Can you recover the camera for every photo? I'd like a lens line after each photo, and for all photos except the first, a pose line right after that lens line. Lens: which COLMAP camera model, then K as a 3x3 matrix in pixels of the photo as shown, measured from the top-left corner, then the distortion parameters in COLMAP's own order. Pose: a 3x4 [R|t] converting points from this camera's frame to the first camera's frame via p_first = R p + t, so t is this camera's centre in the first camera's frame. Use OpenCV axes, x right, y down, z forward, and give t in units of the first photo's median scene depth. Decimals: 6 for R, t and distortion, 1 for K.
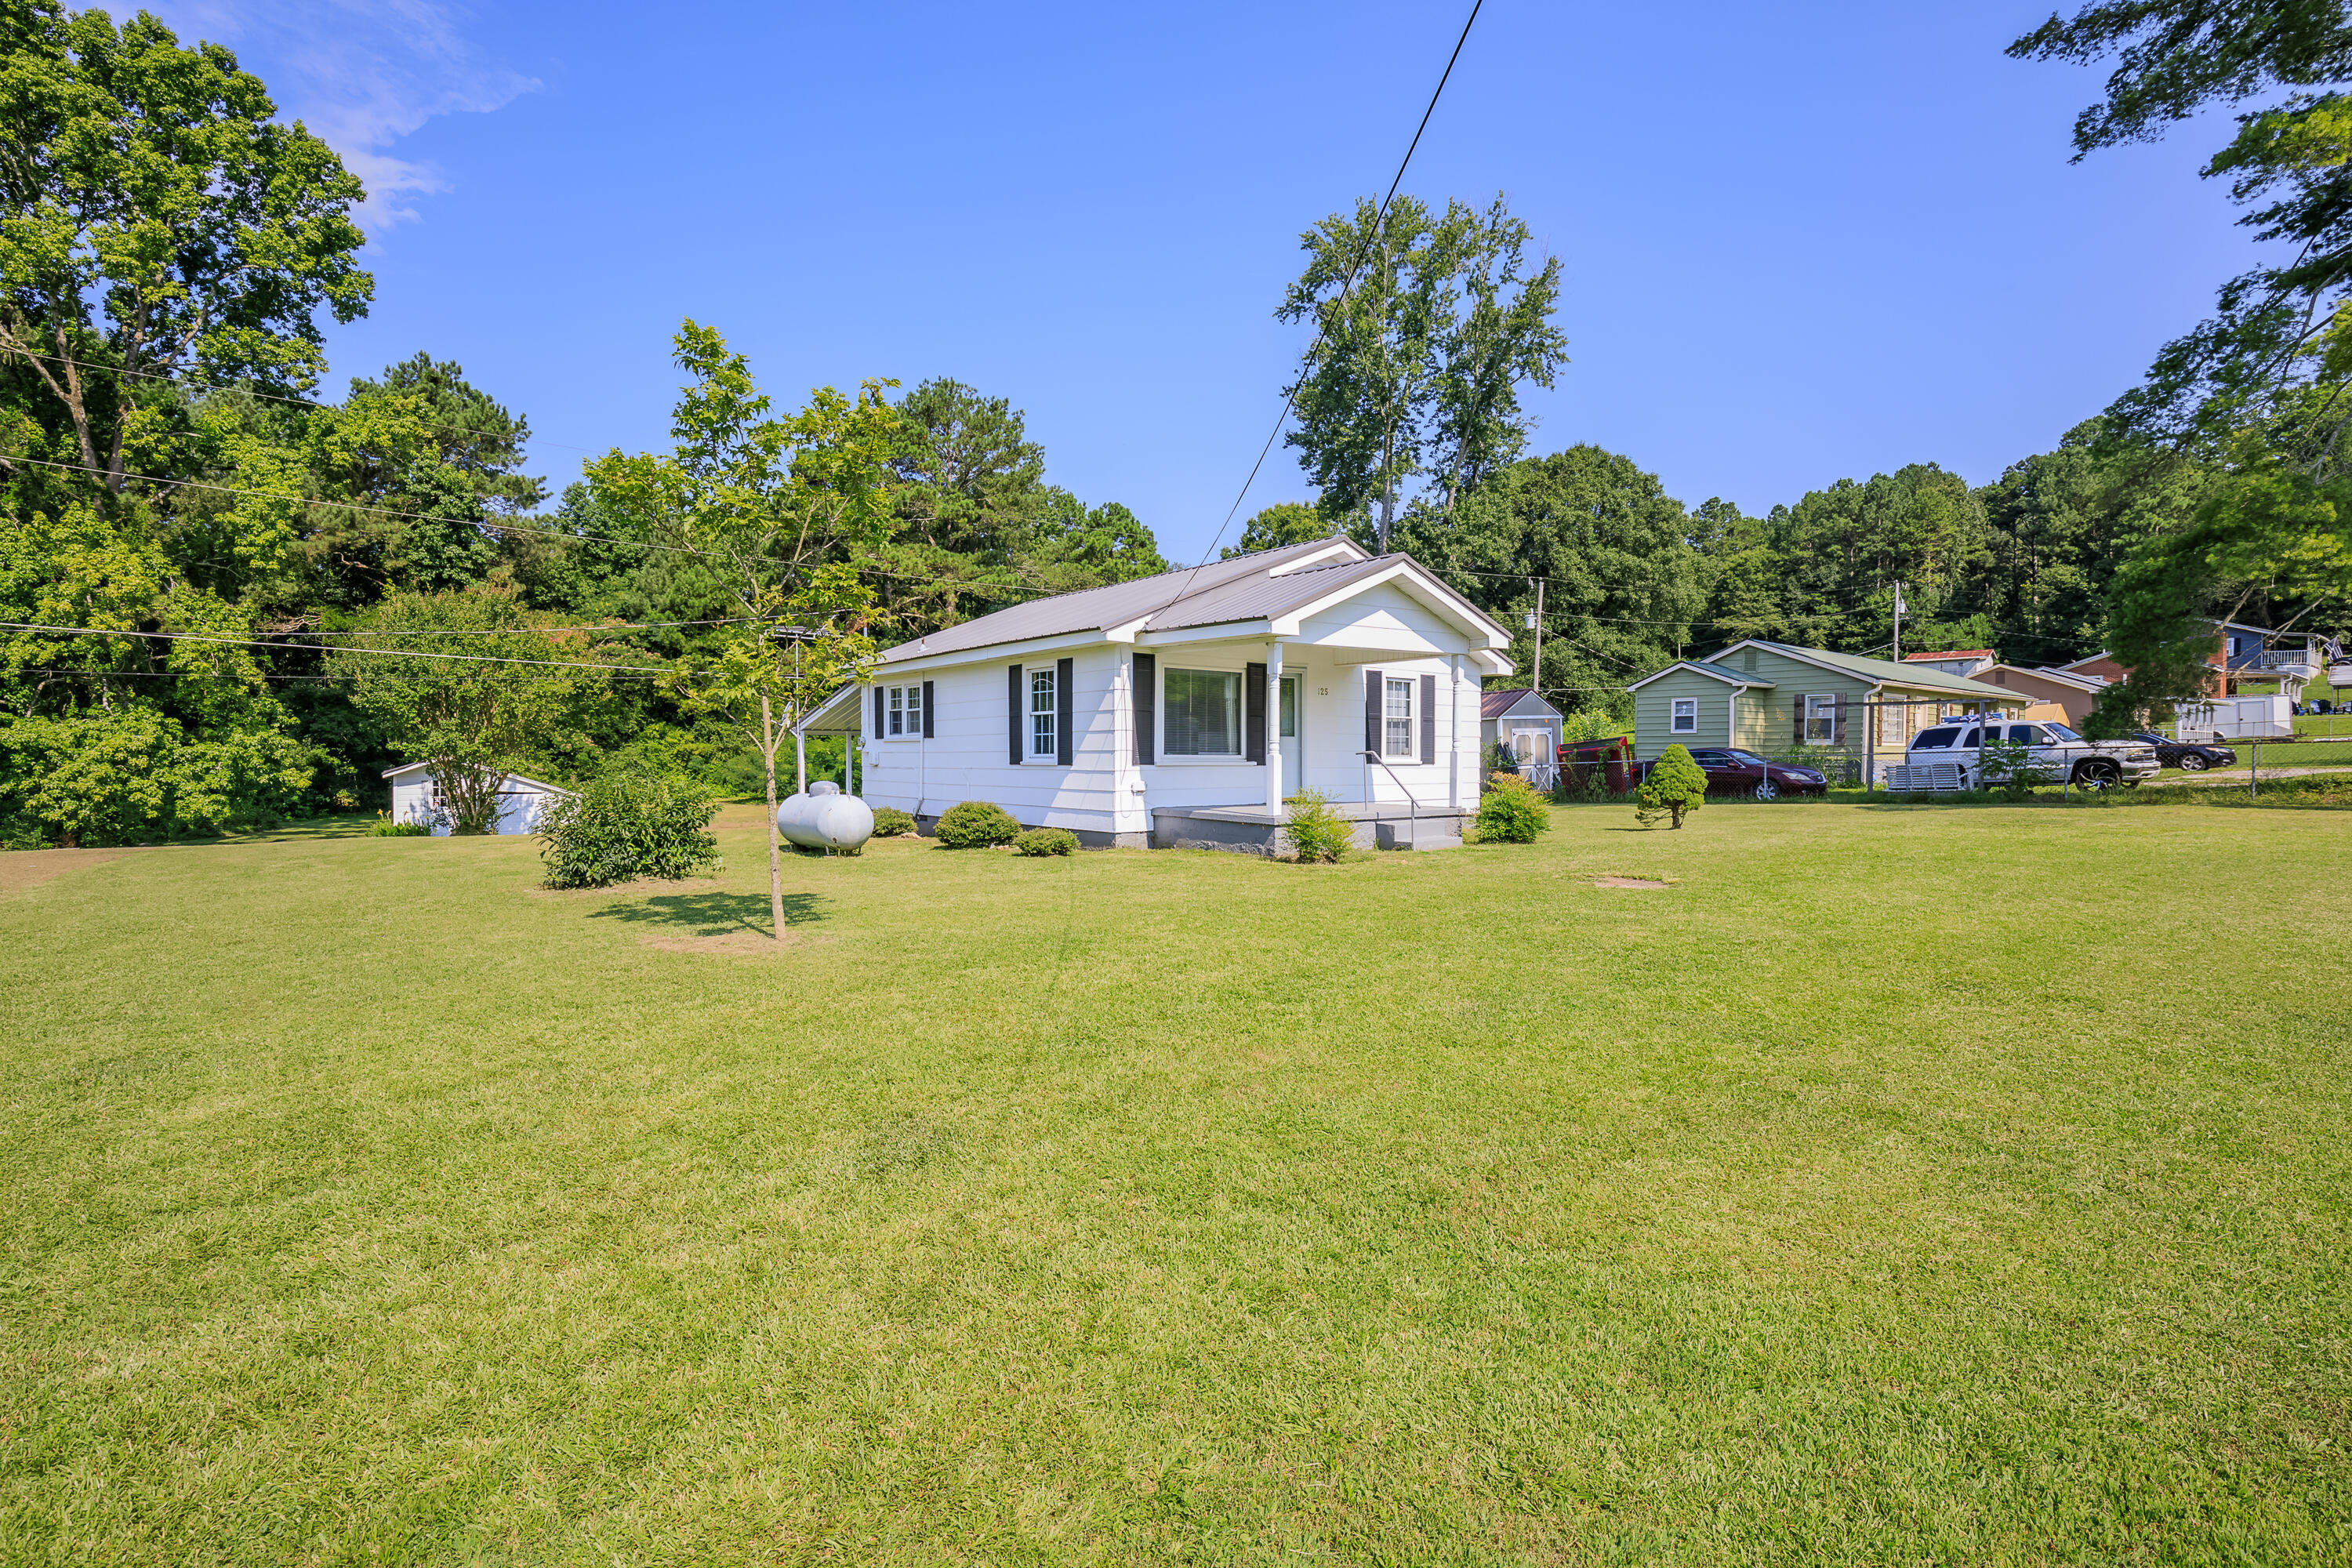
lens RADIAL K [[1107.7, 0, 1143.7], [0, 1107.7, 781.9], [0, 0, 1]] dist [-0.000541, 0.000919]
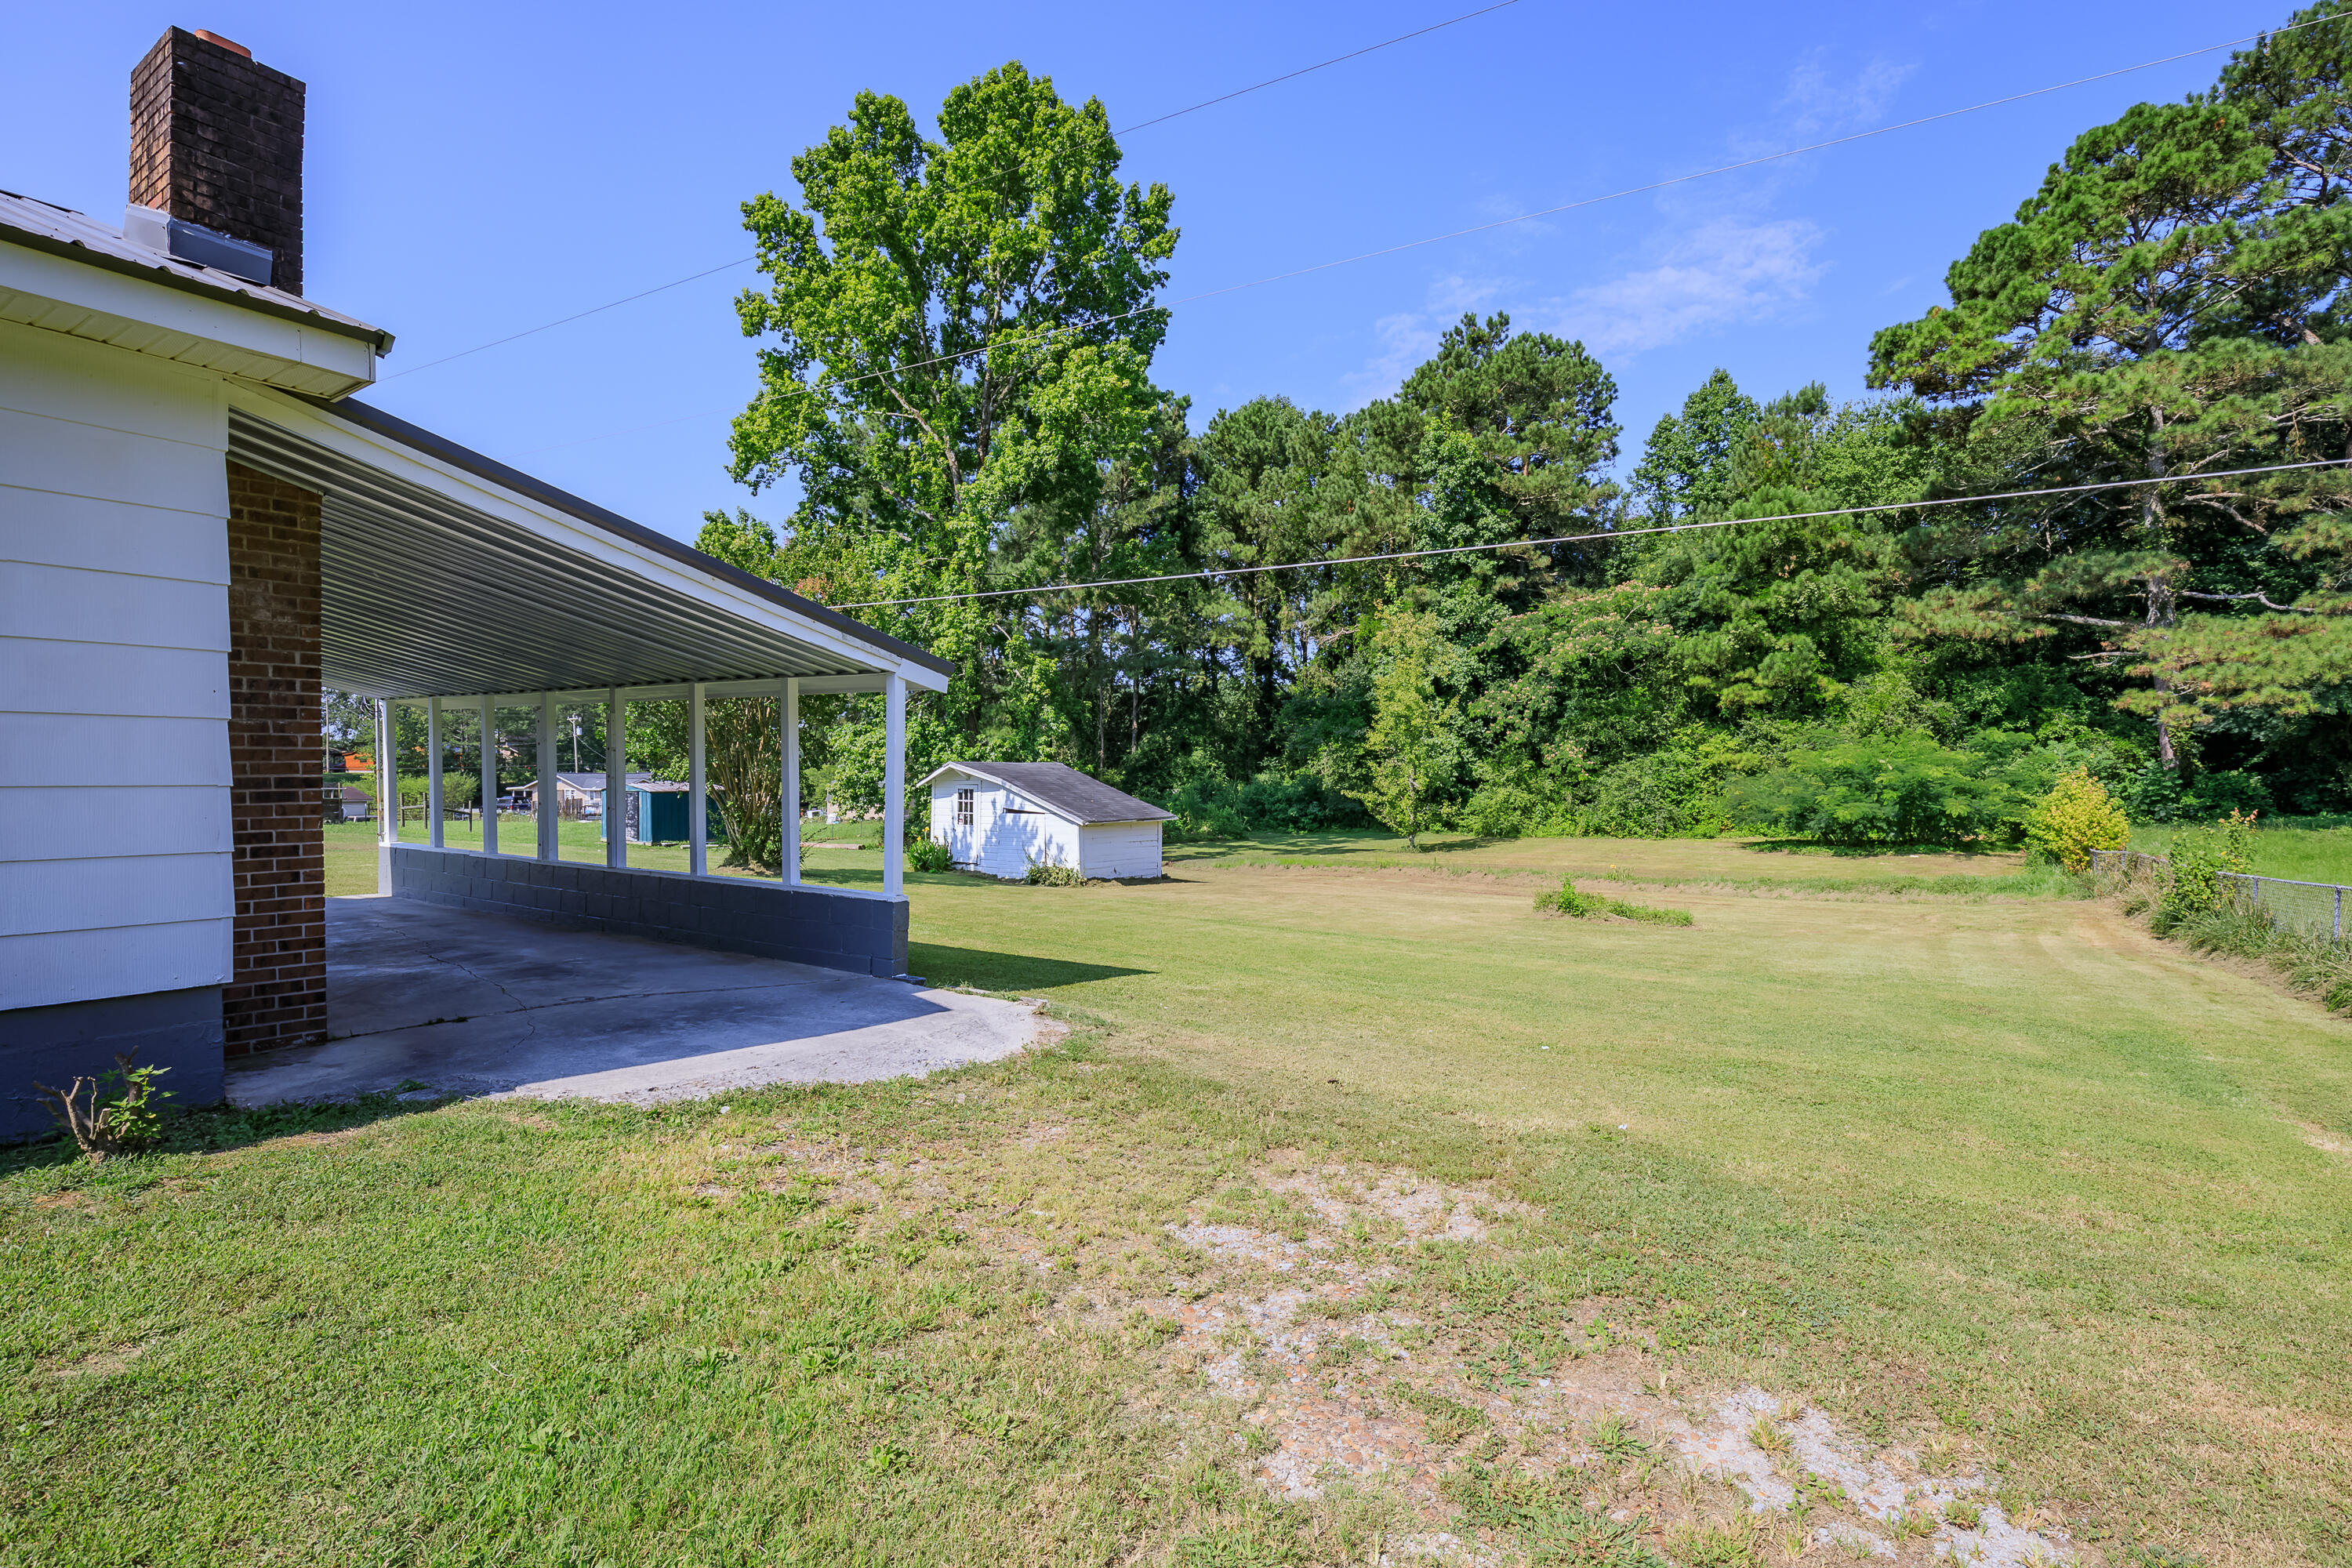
lens RADIAL K [[1107.7, 0, 1246.5], [0, 1107.7, 784.9], [0, 0, 1]] dist [-0.000541, 0.000919]
pose [[0.388564, 0.018603, -0.921234, 0.154363], [-0.032672, 0.999446, 0.006402, -0.014748], [0.920842, 0.027611, 0.388956, 0.722614]]
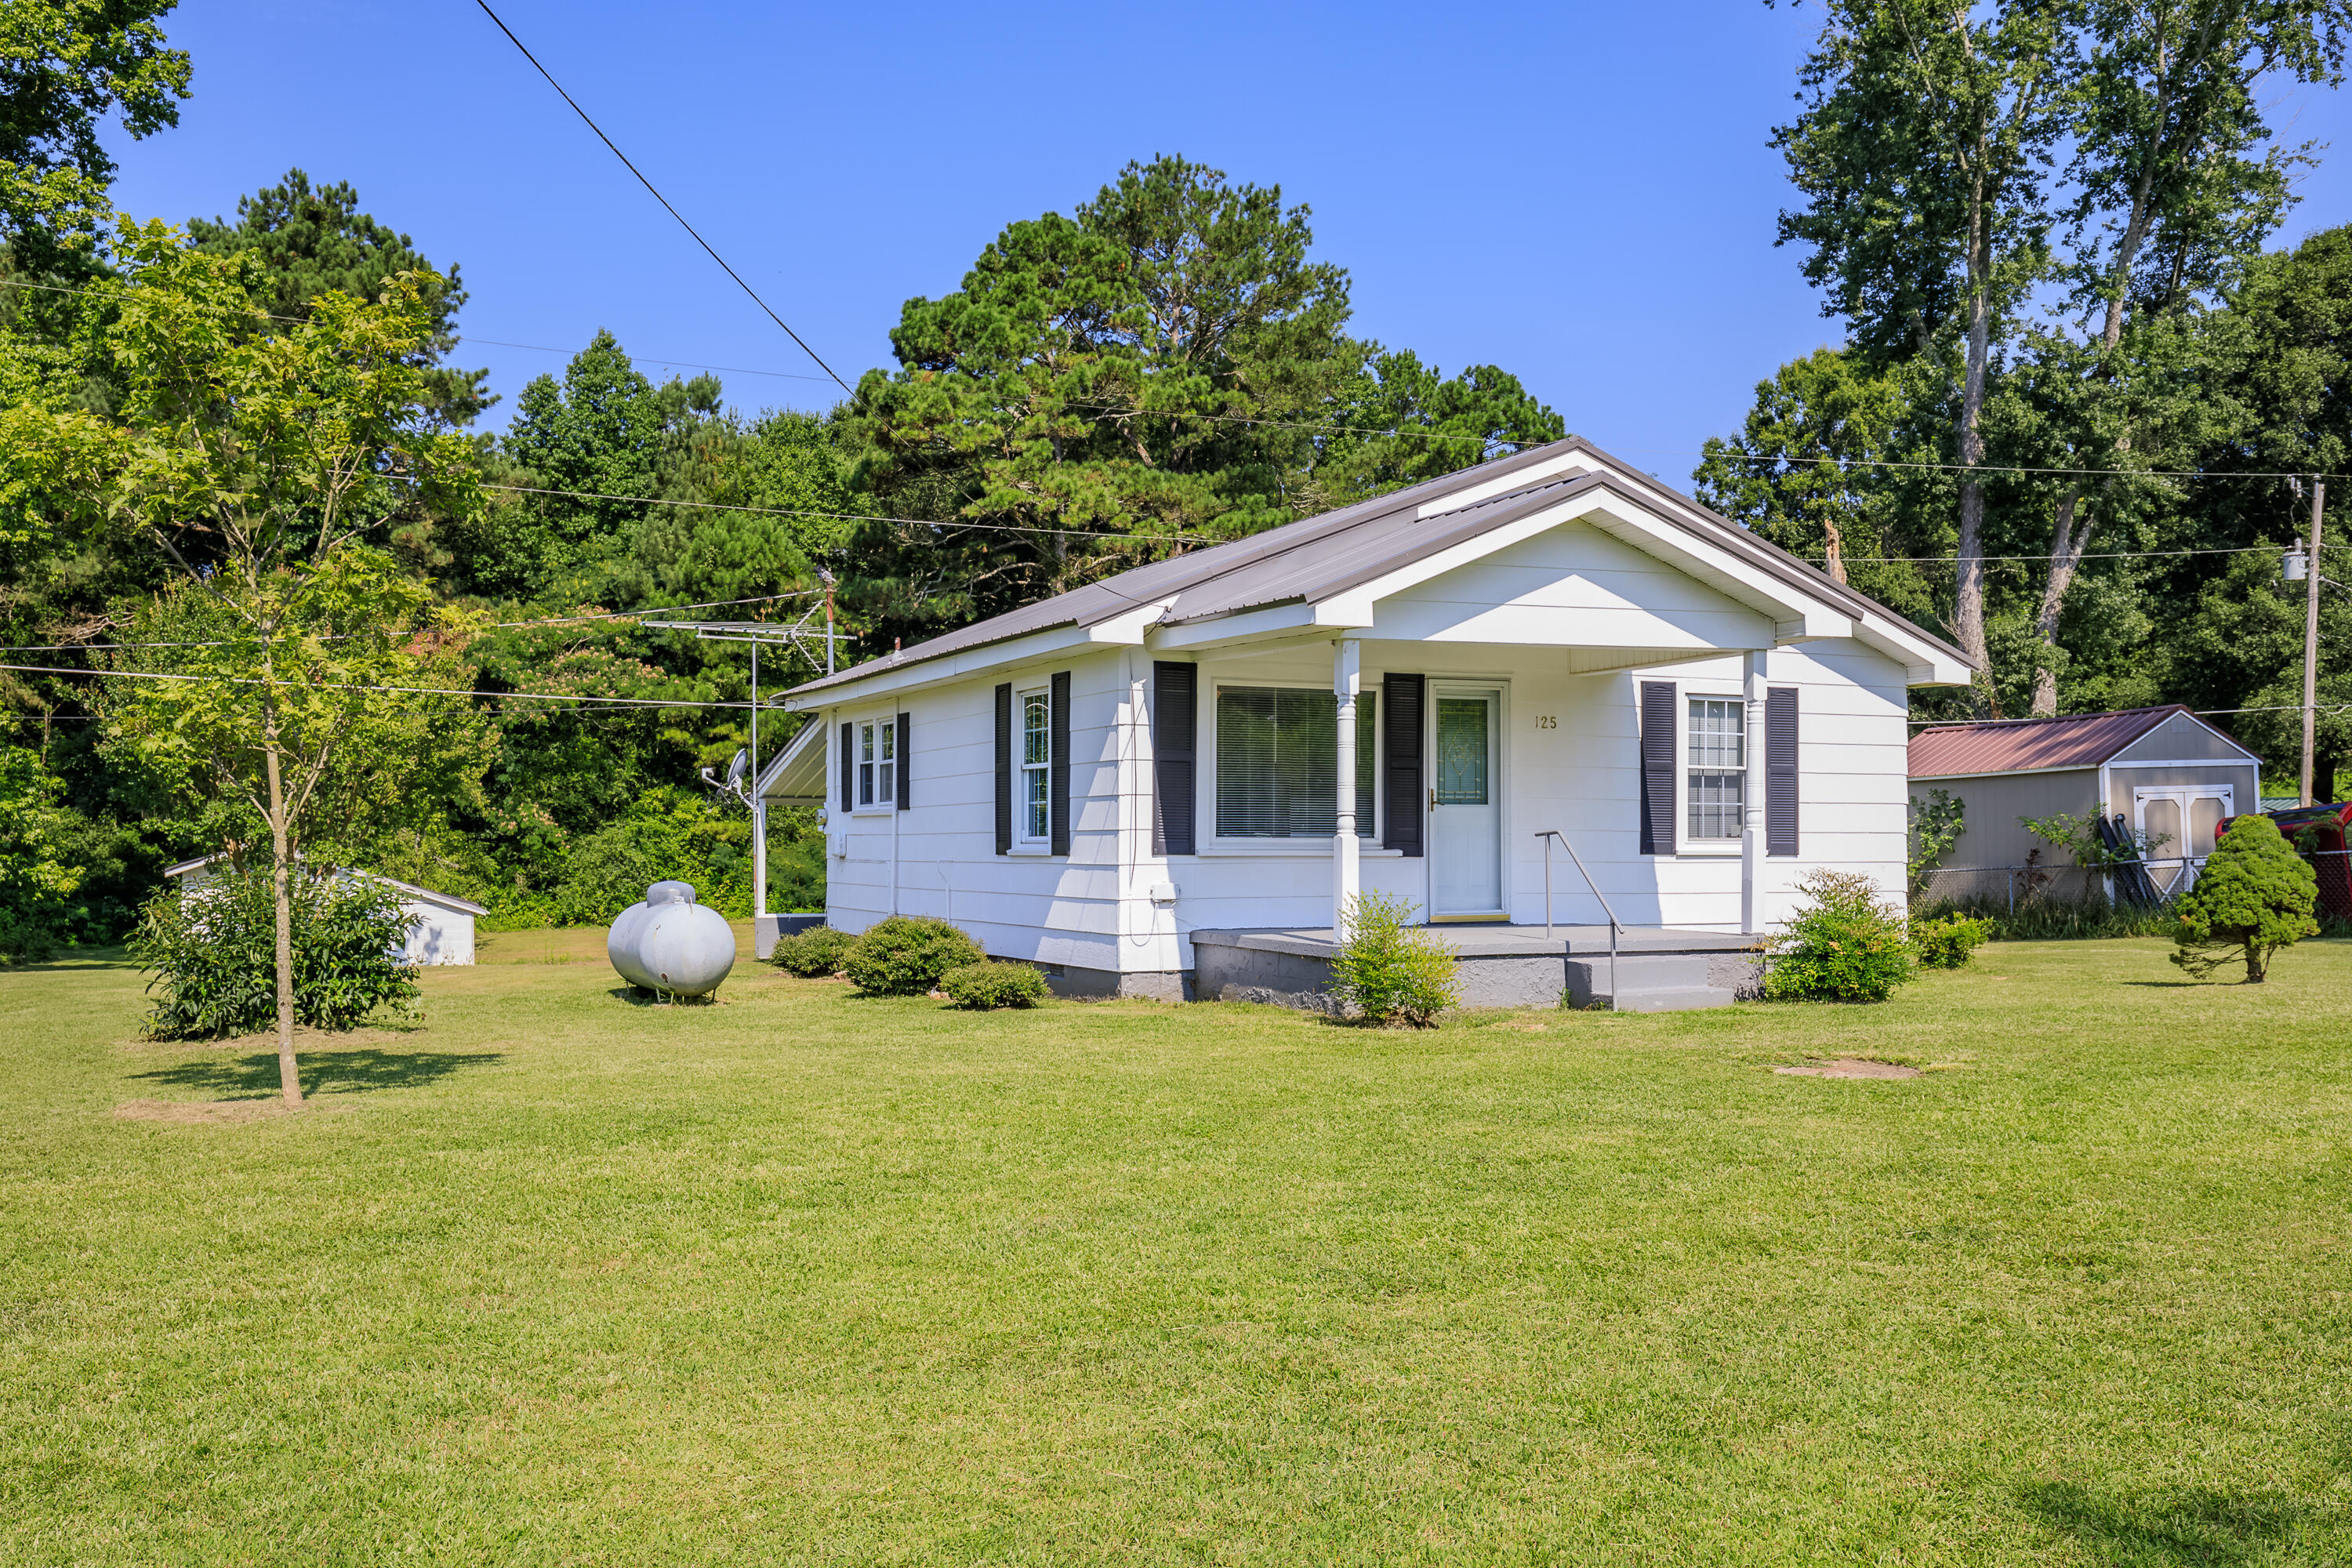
lens RADIAL K [[2100.4, 0, 1159.7], [0, 2100.4, 841.7], [0, 0, 1]] dist [0.044028, 0.039953]
pose [[0.975757, 0.000530, -0.218854, 0.086801], [-0.005940, 0.999693, -0.024062, 0.001614], [0.218774, 0.024778, 0.975461, -0.025249]]
